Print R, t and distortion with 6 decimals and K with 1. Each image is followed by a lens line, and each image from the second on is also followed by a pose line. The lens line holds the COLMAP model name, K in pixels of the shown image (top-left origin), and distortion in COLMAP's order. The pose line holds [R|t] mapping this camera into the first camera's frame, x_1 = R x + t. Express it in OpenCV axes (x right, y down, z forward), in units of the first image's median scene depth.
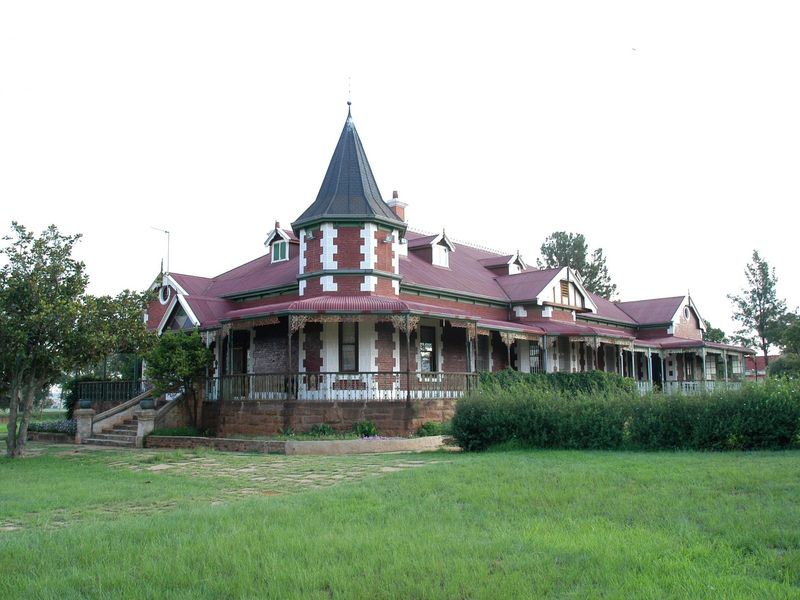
lens RADIAL K [[743.9, 0, 400.0], [0, 743.9, 300.0], [0, 0, 1]] dist [-0.002378, -0.003286]
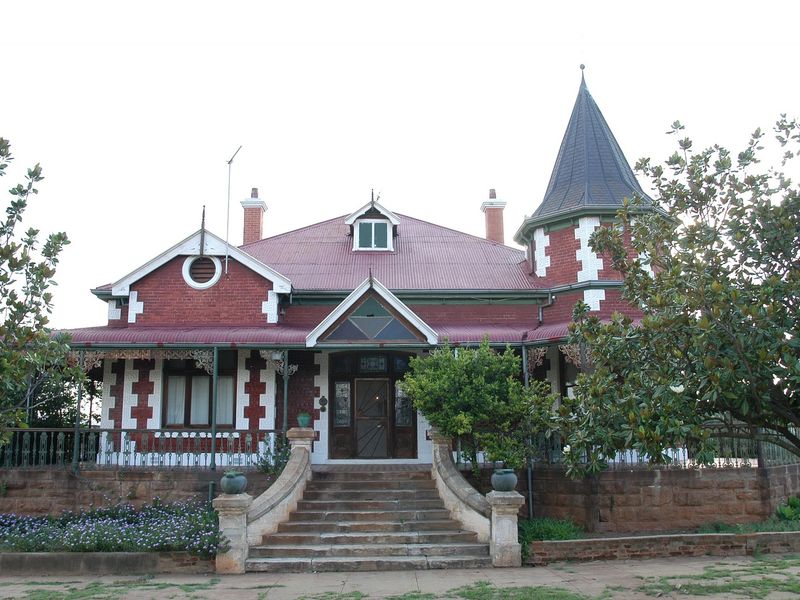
lens RADIAL K [[743.9, 0, 400.0], [0, 743.9, 300.0], [0, 0, 1]] dist [-0.002378, -0.003286]
pose [[0.726852, 0.135600, 0.673275, -0.574825], [-0.077971, 0.990270, -0.115267, 0.063684], [-0.682354, 0.031286, 0.730352, 0.511094]]
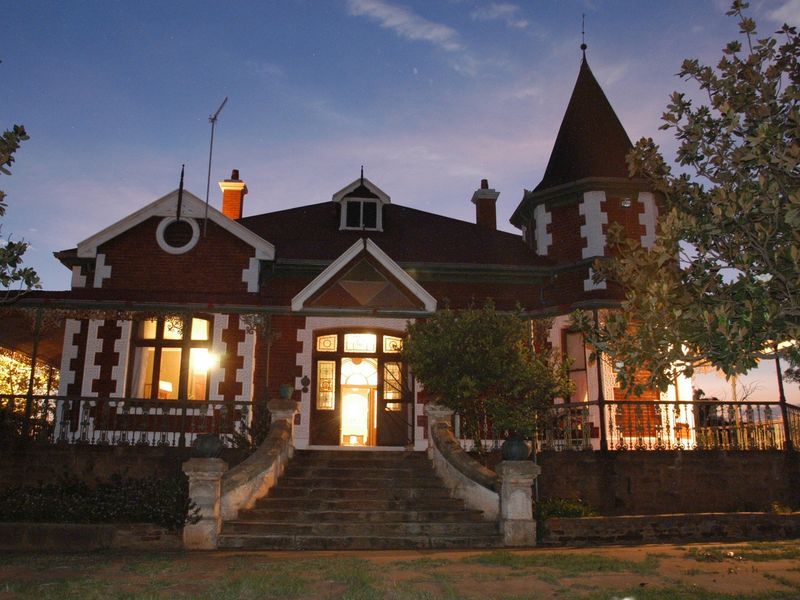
lens RADIAL K [[738.6, 0, 399.2], [0, 738.6, 290.1], [0, 0, 1]] dist [-0.015725, -0.003495]
pose [[0.695763, 0.197542, 0.690573, -0.547817], [-0.095547, 0.978347, -0.183596, 0.104041], [-0.711888, 0.061757, 0.699572, 0.556798]]
